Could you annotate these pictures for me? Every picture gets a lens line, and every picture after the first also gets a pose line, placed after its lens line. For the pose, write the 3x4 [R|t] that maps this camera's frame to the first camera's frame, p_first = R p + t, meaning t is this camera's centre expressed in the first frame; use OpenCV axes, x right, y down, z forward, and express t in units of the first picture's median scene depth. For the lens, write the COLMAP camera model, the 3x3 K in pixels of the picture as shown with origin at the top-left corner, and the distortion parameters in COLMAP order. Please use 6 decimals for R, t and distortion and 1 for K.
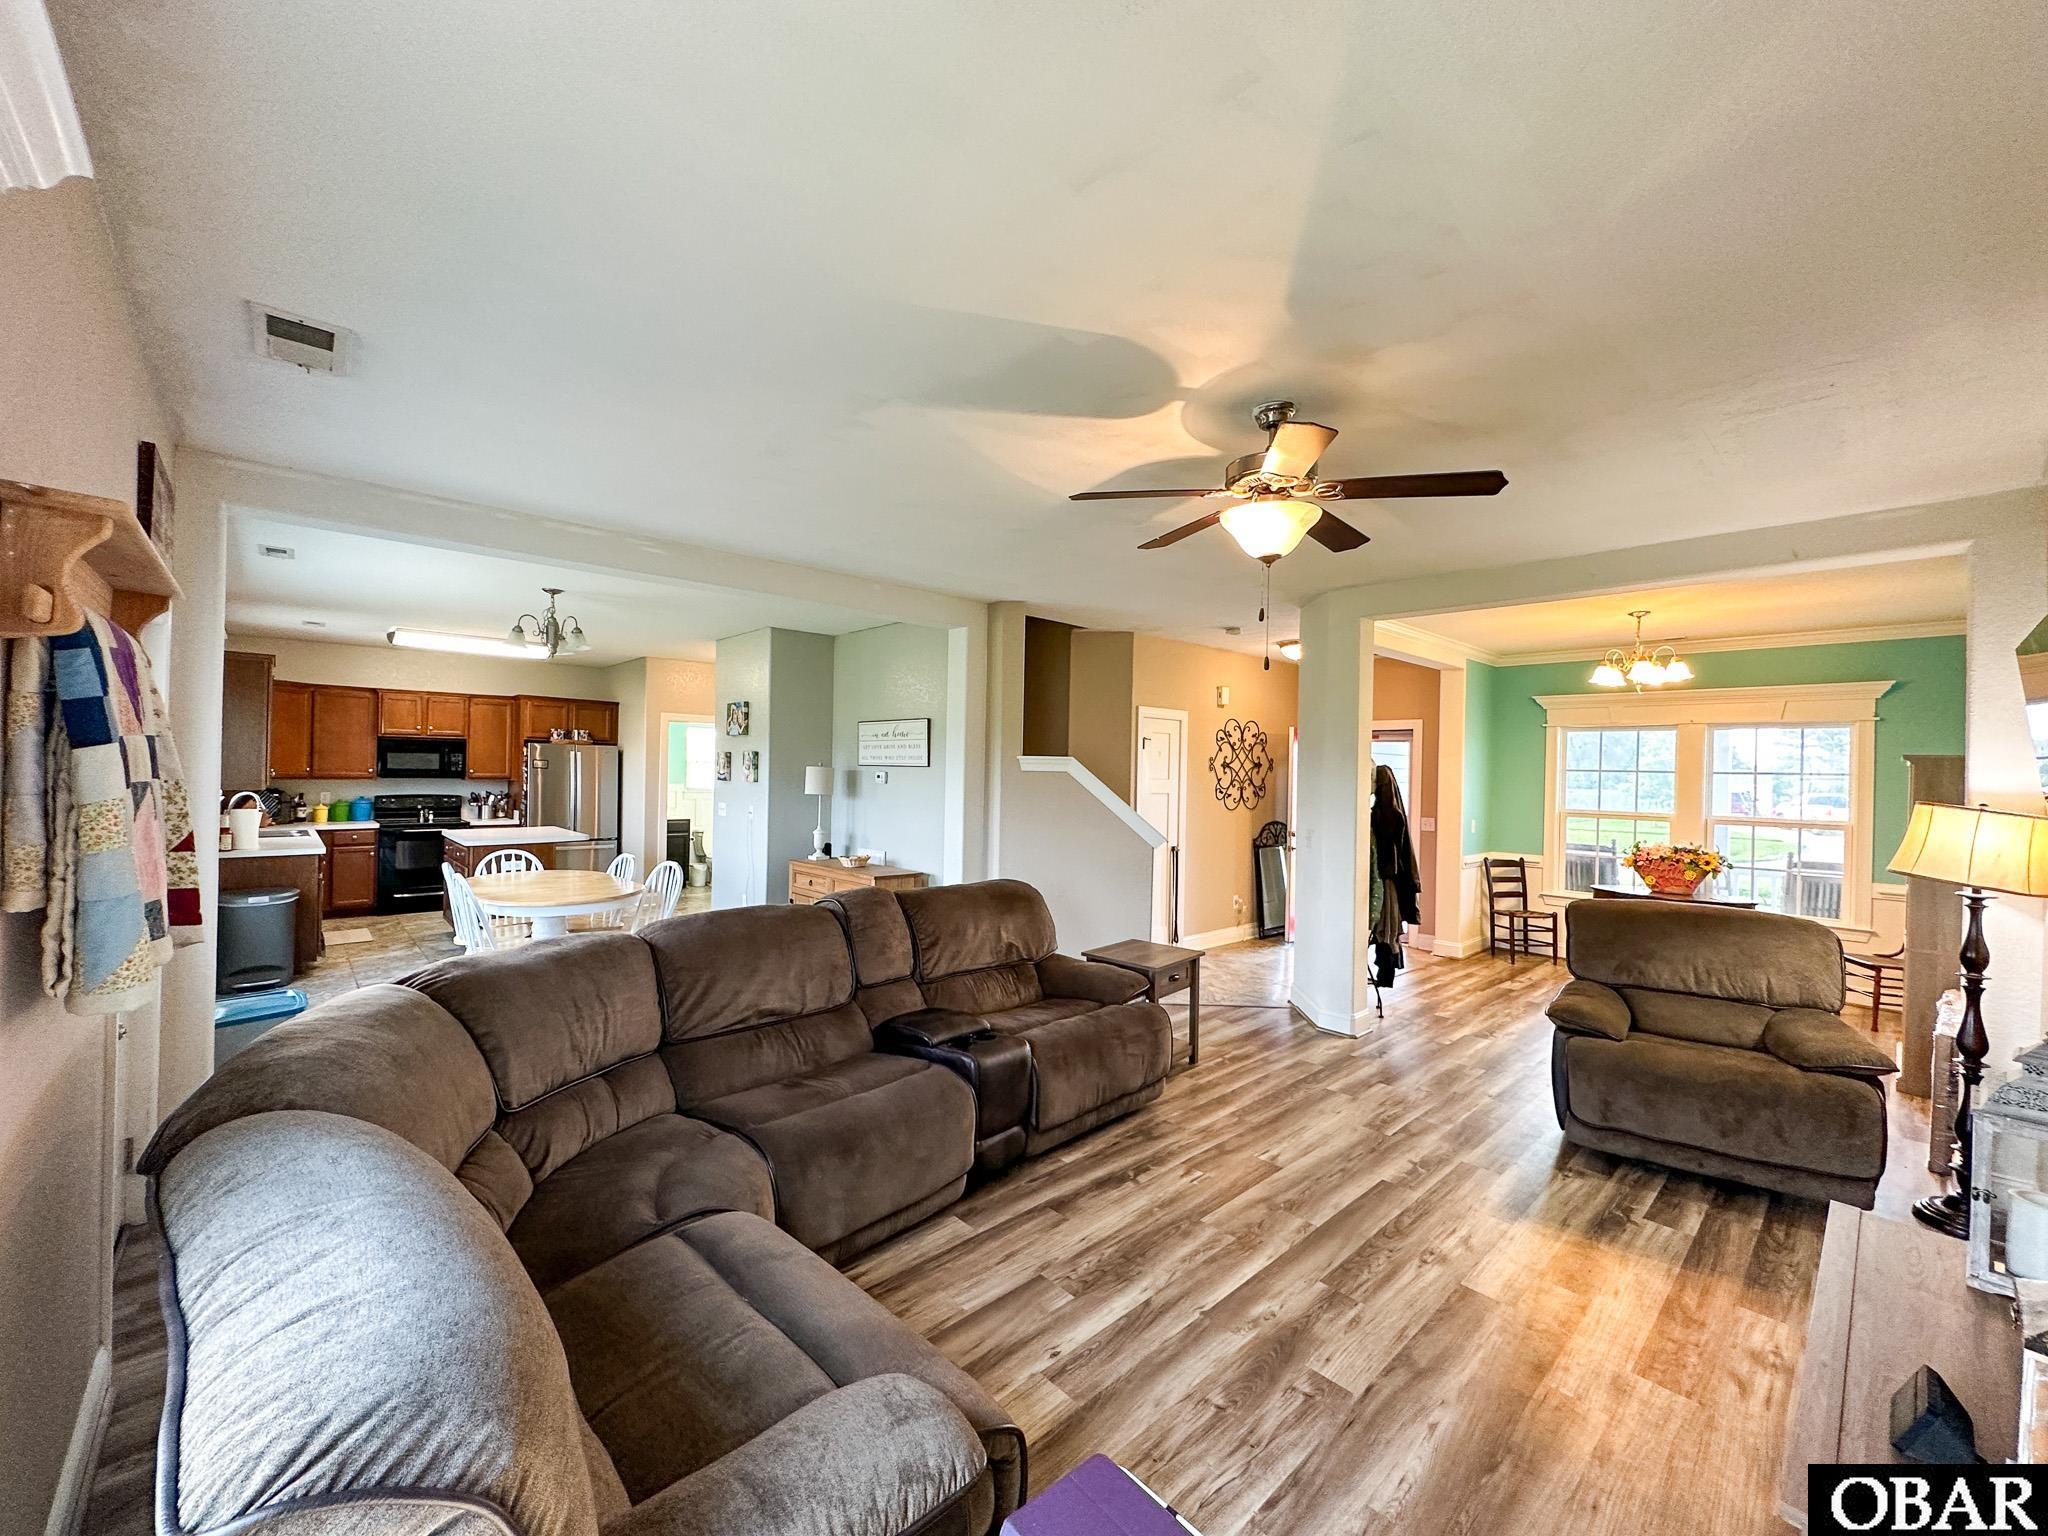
lens RADIAL K [[821.9, 0, 1024.2], [0, 821.9, 775.0], [0, 0, 1]] dist [-0.000531, -0.000050]
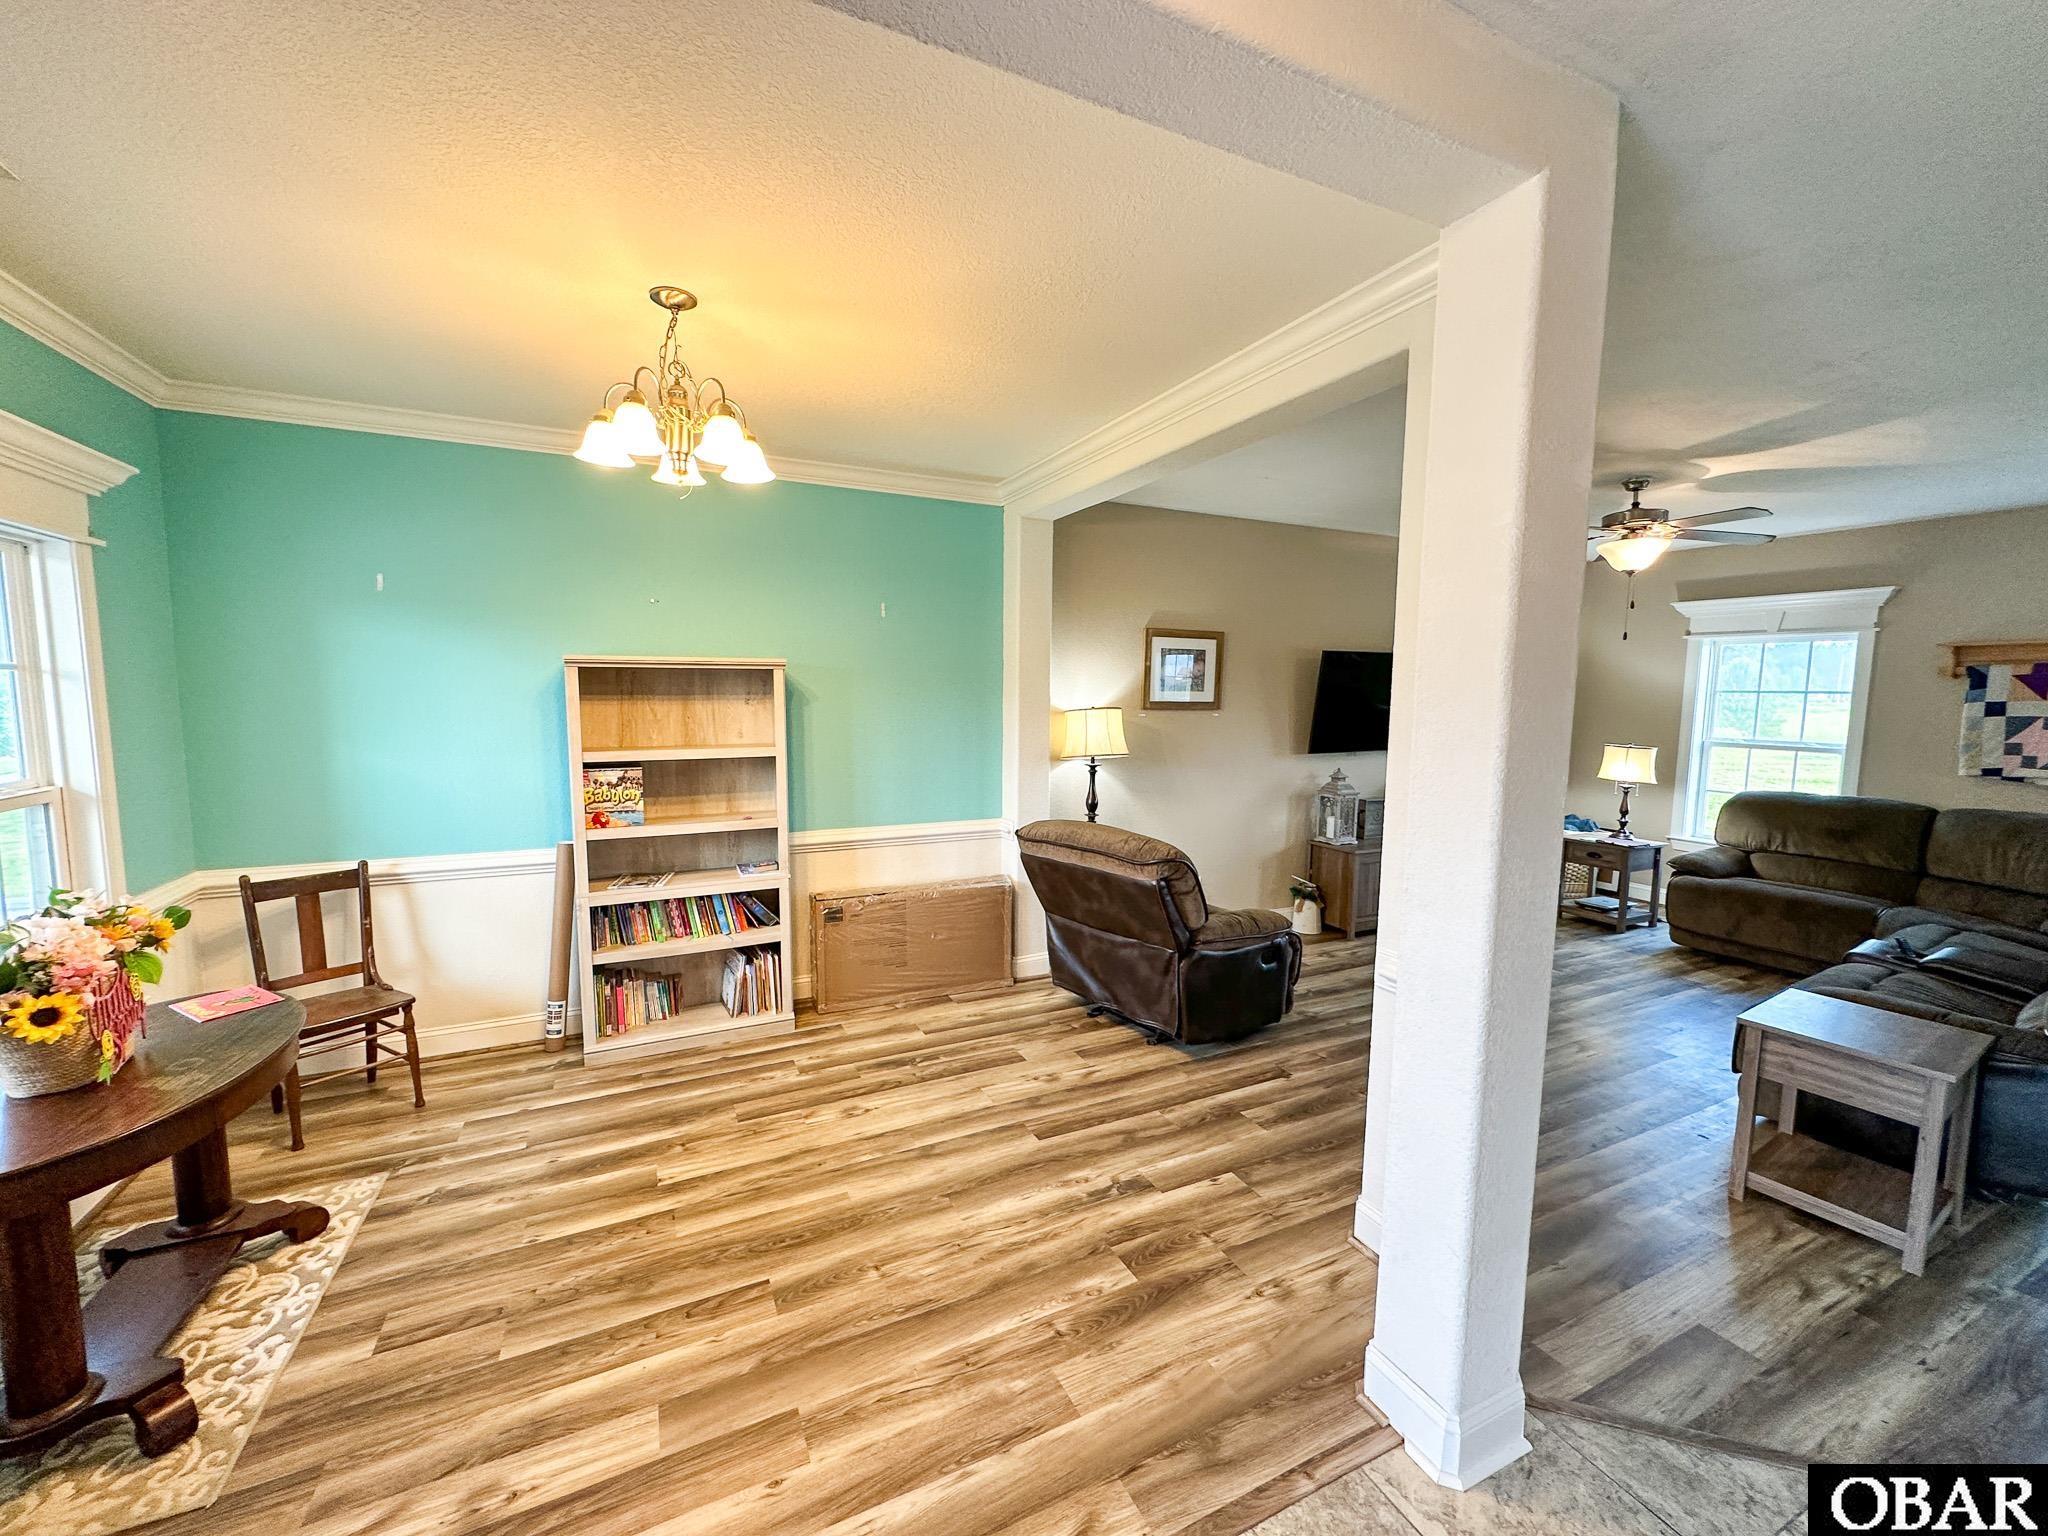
lens RADIAL K [[821.9, 0, 1033.6], [0, 821.9, 773.6], [0, 0, 1]] dist [-0.000531, -0.000050]
pose [[-0.957515, -0.055382, 0.283015, 0.292349], [-0.024642, 0.993510, 0.111043, -0.002934], [-0.287328, 0.099351, -0.952666, 0.905503]]
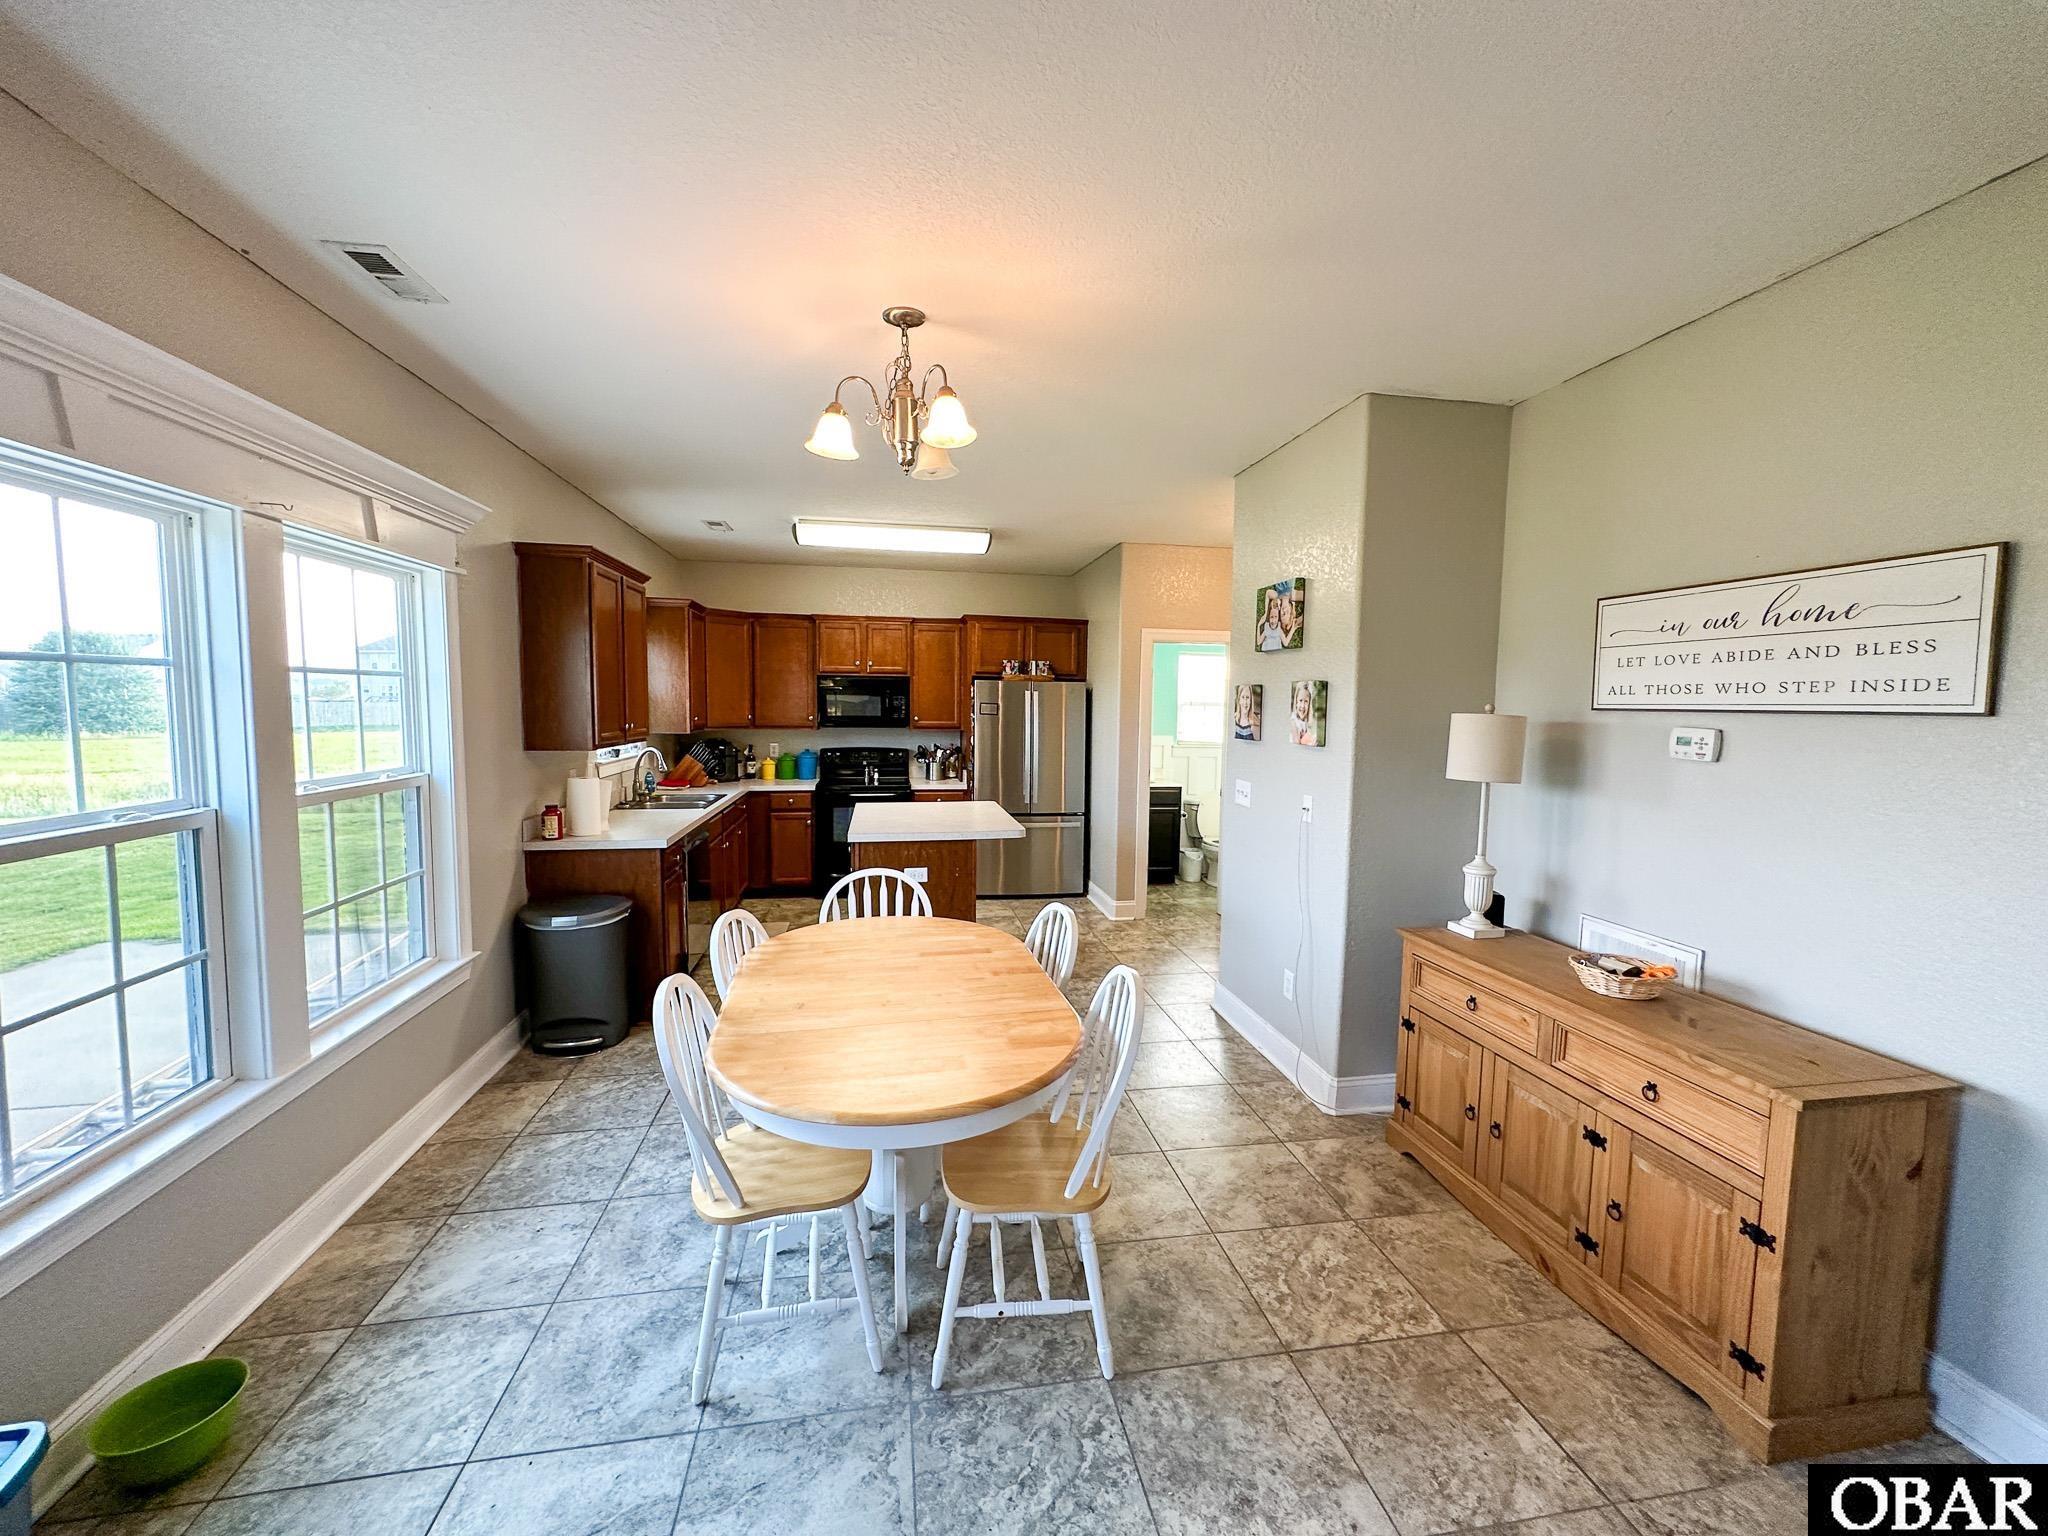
lens RADIAL K [[821.9, 0, 1030.8], [0, 821.9, 770.3], [0, 0, 1]] dist [-0.000531, -0.000050]
pose [[0.846405, 0.035314, -0.531368, -0.183040], [-0.000170, 0.997817, 0.066042, -0.007520], [0.532540, -0.055808, 0.844563, 0.434085]]
